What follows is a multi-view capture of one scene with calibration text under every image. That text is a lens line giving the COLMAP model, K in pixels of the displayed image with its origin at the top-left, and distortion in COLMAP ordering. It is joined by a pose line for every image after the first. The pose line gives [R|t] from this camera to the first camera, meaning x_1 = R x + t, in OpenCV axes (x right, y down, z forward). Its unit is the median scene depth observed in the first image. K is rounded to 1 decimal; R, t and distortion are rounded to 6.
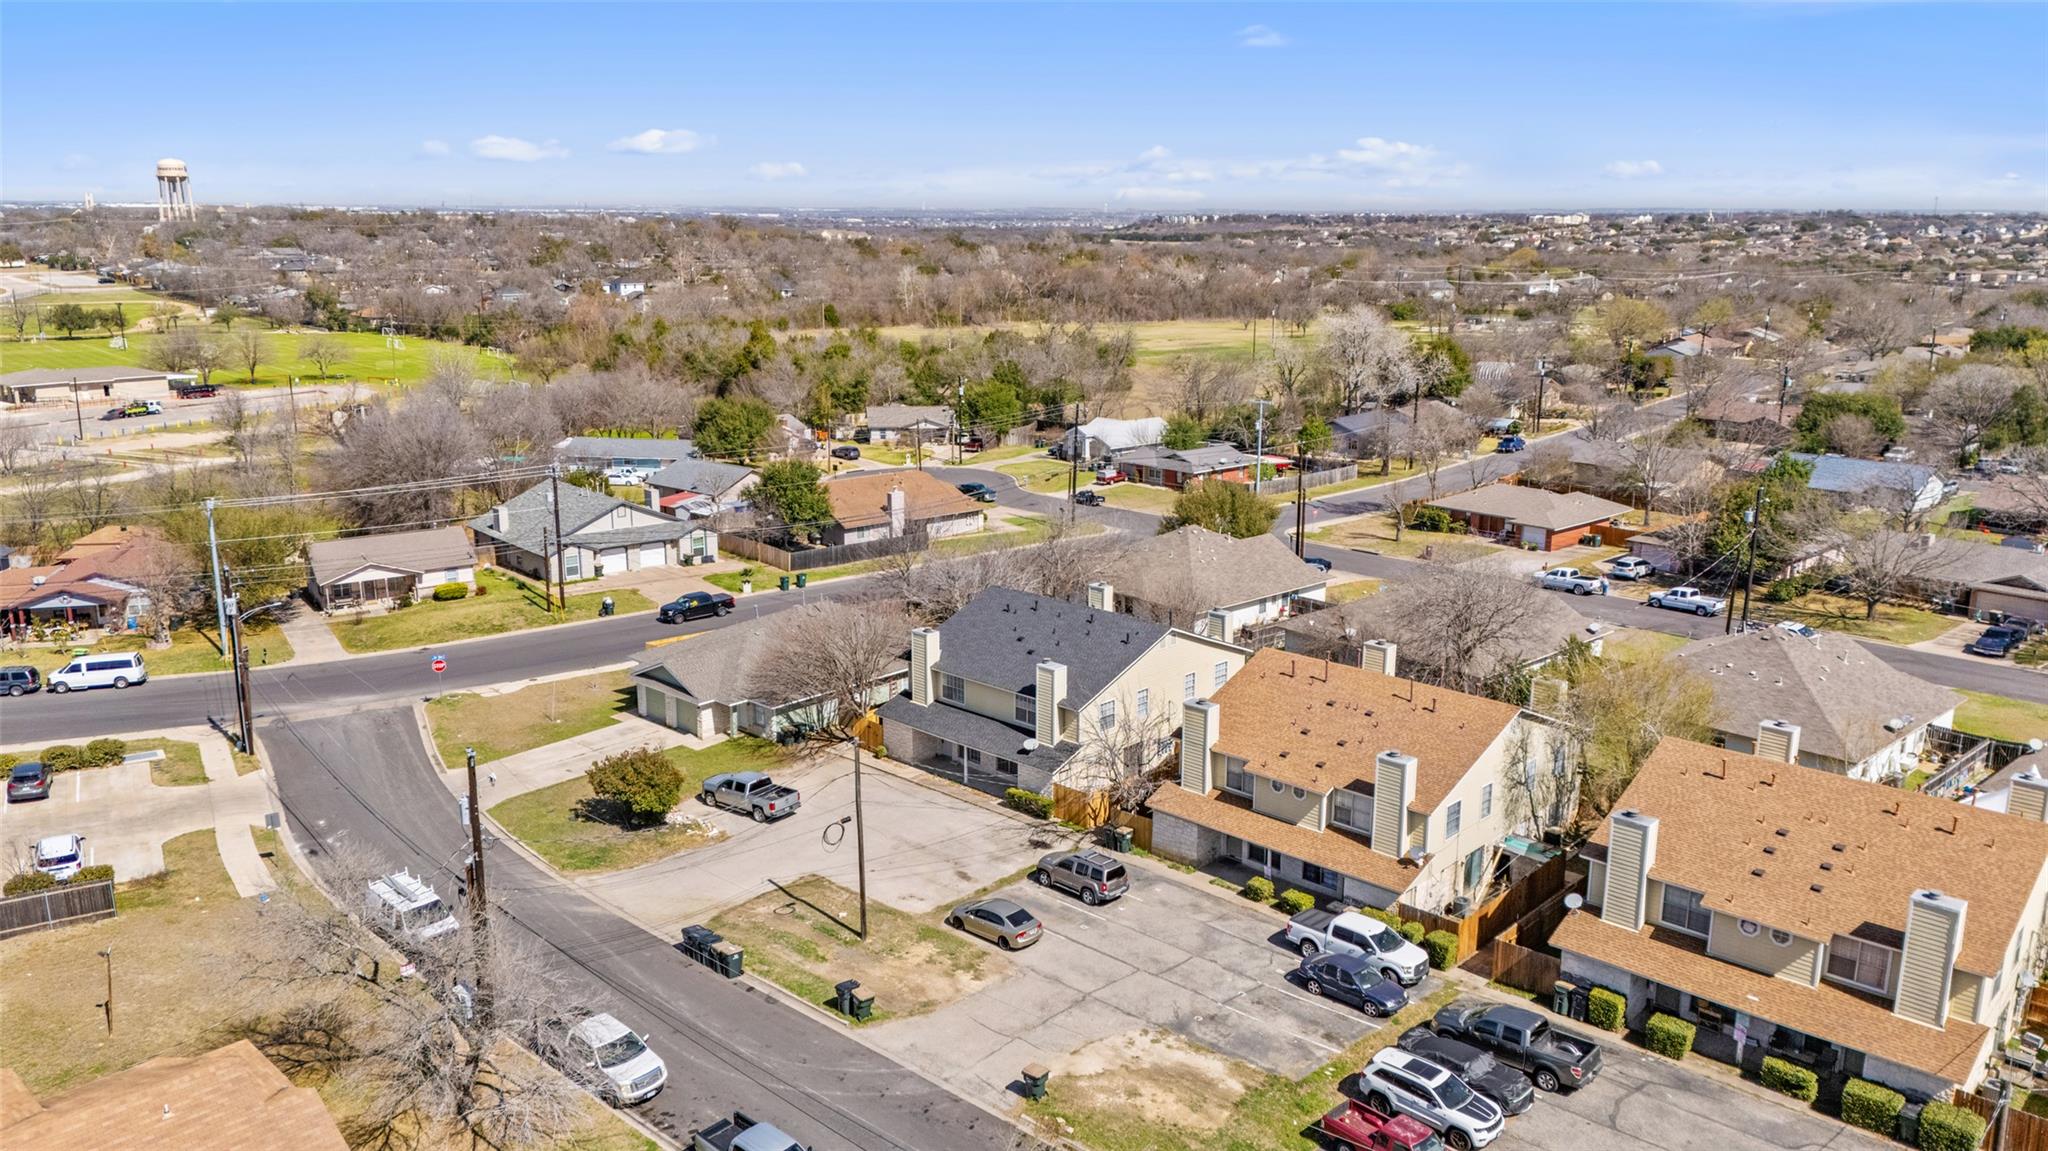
lens RADIAL K [[1453.5, 0, 1052.7], [0, 1453.5, 578.9], [0, 0, 1]] dist [0.056397, 0.000338]
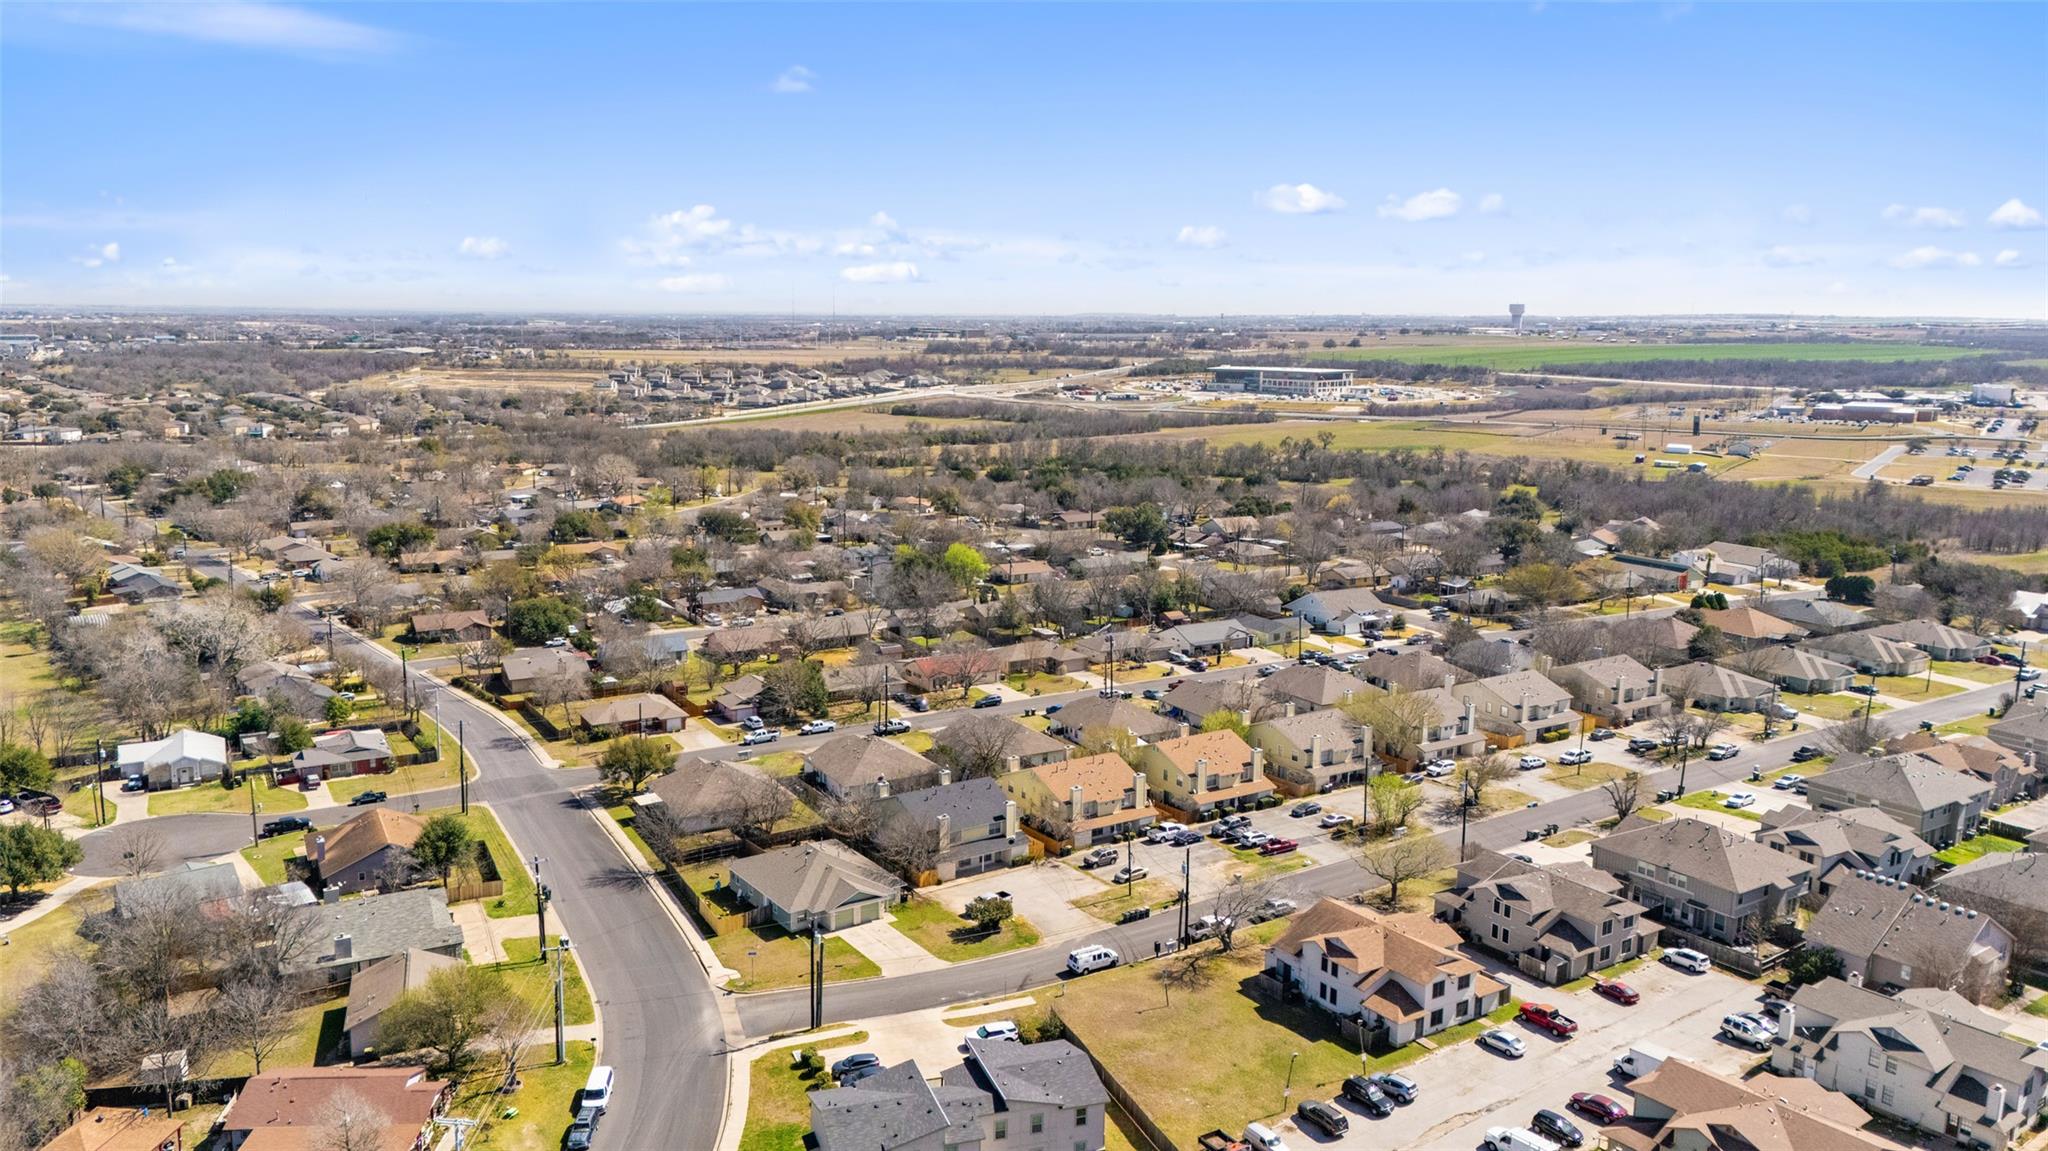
lens RADIAL K [[1488.6, 0, 1024.0], [0, 1488.6, 575.5], [0, 0, 1]] dist [0.311401, -0.000835]
pose [[0.232890, -0.176215, 0.956405, -1.383601], [0.213414, 0.968735, 0.126520, -0.368045], [-0.948797, 0.174645, 0.263216, 0.162214]]
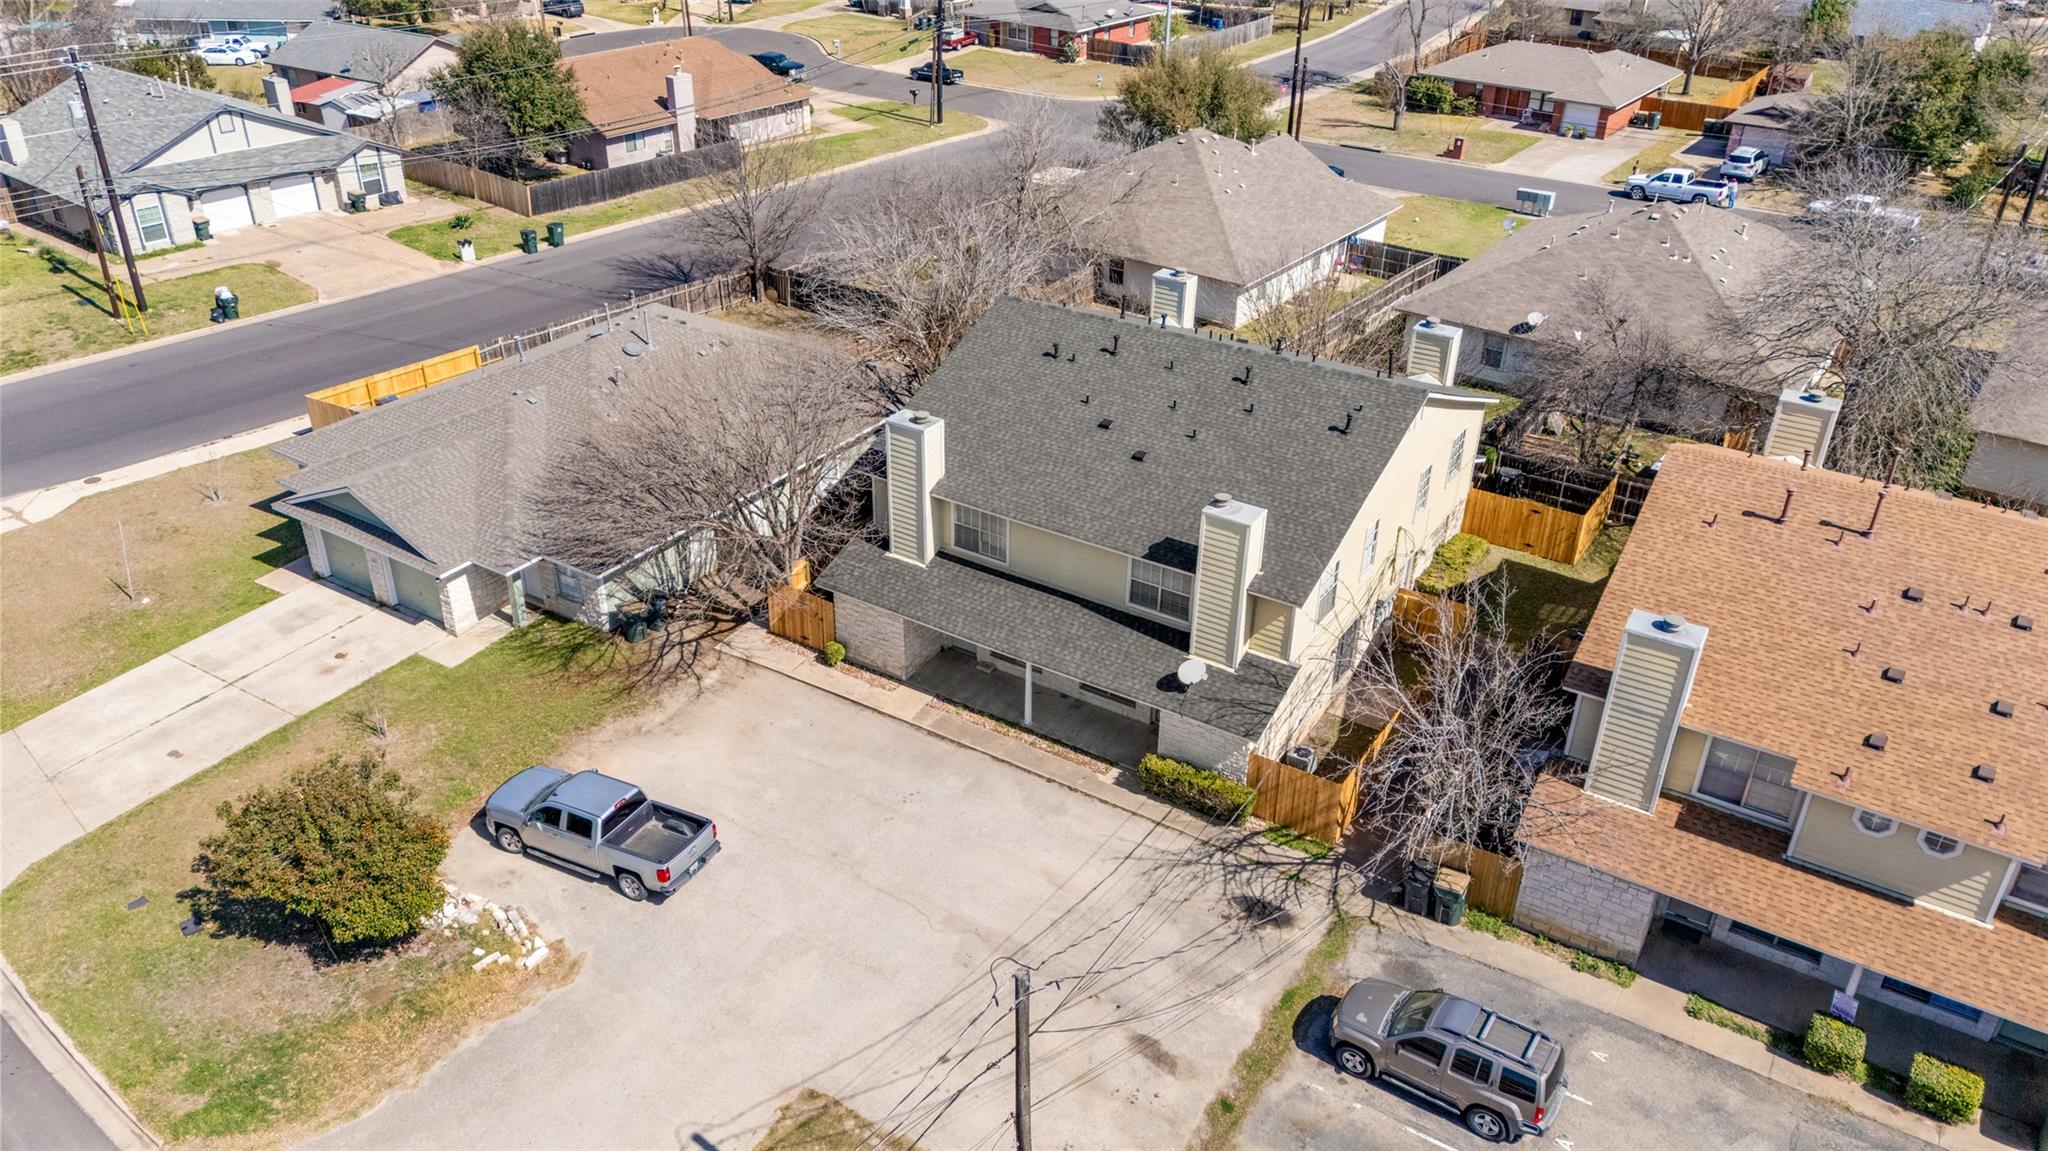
lens RADIAL K [[1474.4, 0, 1024.0], [0, 1474.4, 575.5], [0, 0, 1]] dist [0.042804, -0.034148]
pose [[0.985616, -0.074834, 0.151530, -0.085417], [0.029203, 0.958547, 0.283435, -0.033851], [-0.166459, -0.274933, 0.946944, 0.339512]]
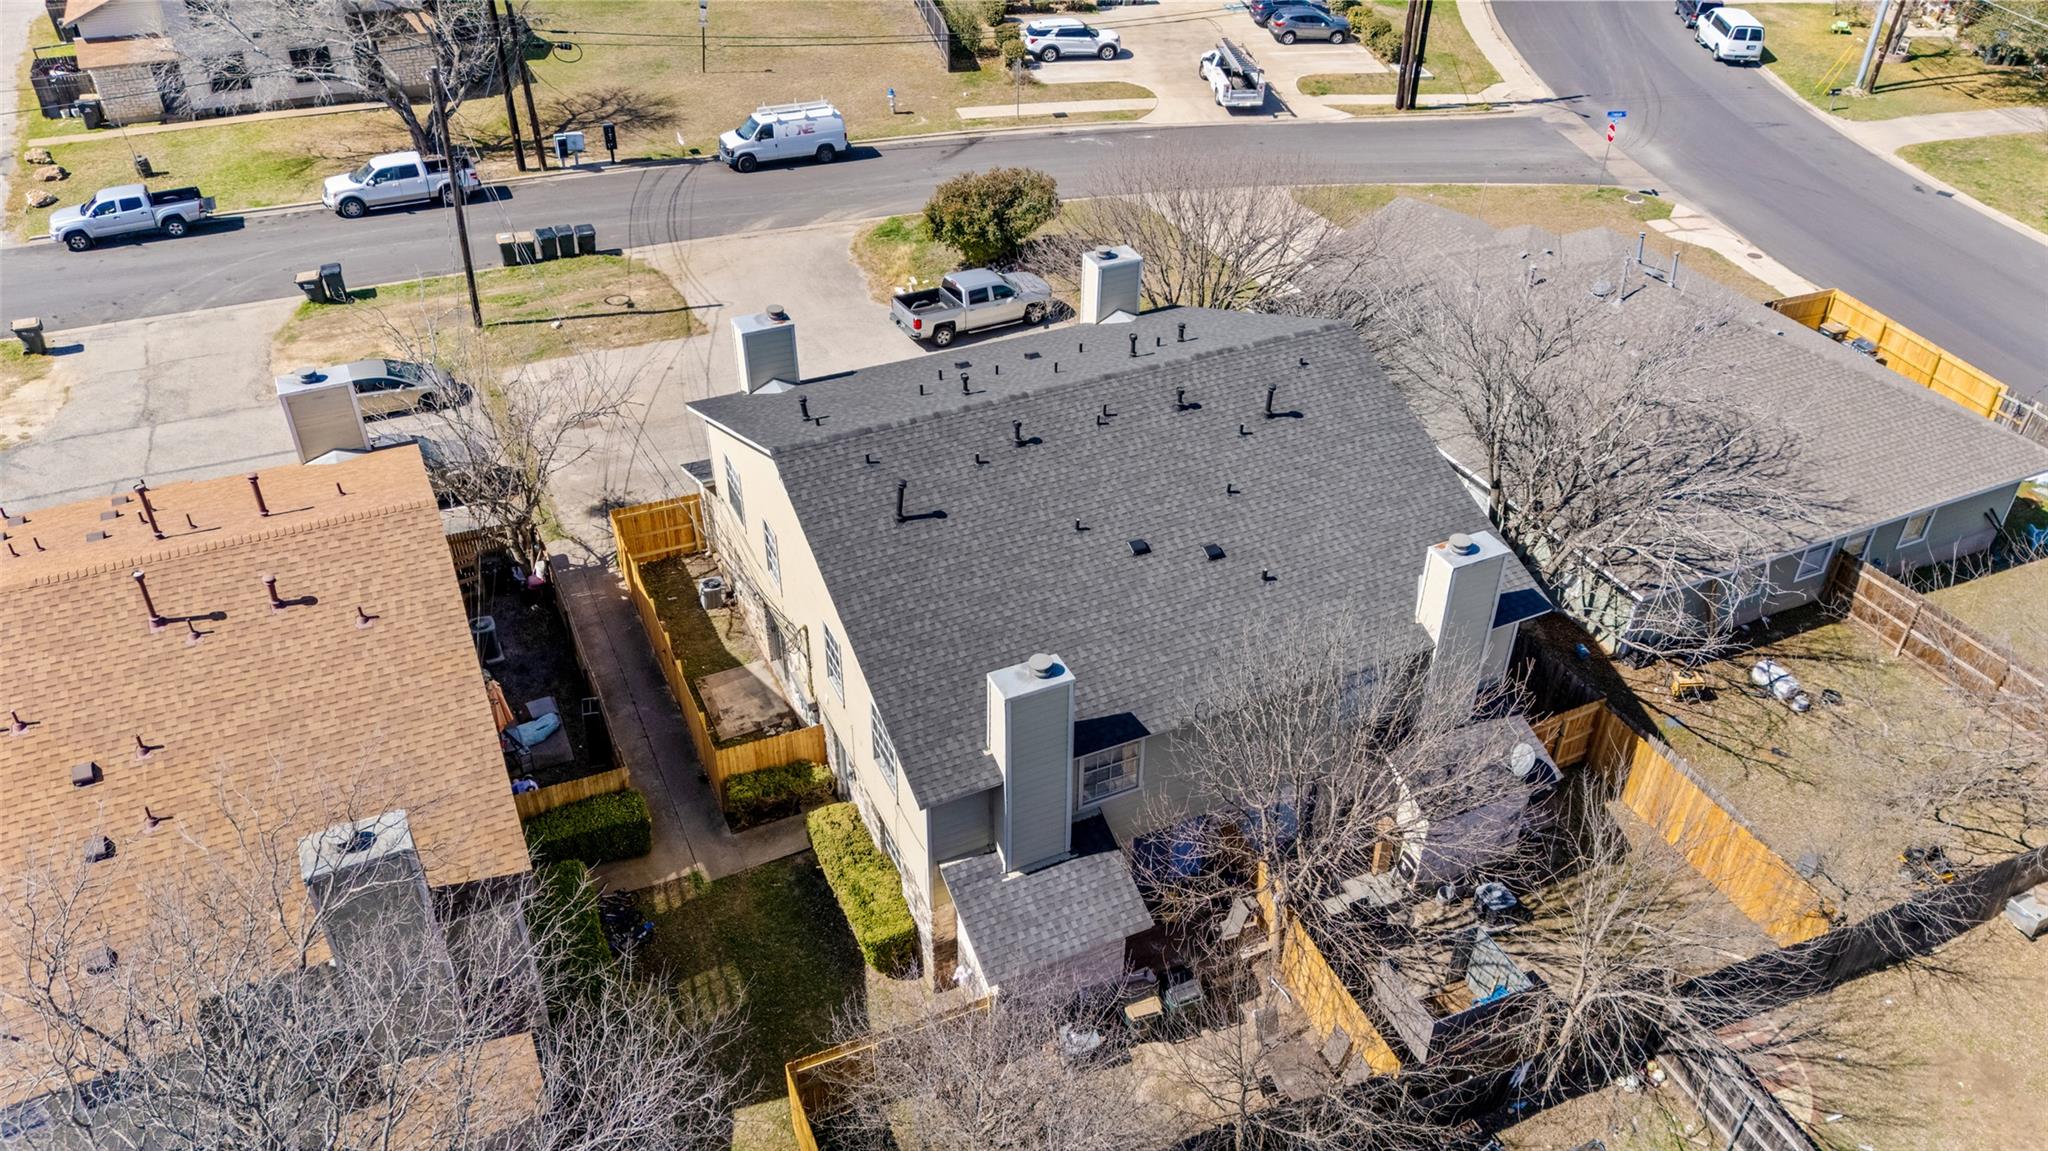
lens RADIAL K [[1474.4, 0, 1024.0], [0, 1474.4, 575.5], [0, 0, 1]] dist [0.042804, -0.034148]
pose [[-0.415825, 0.524003, -0.743310, 0.211801], [-0.216486, 0.736797, 0.640518, -0.121039], [0.883303, 0.427260, -0.192940, 0.731481]]
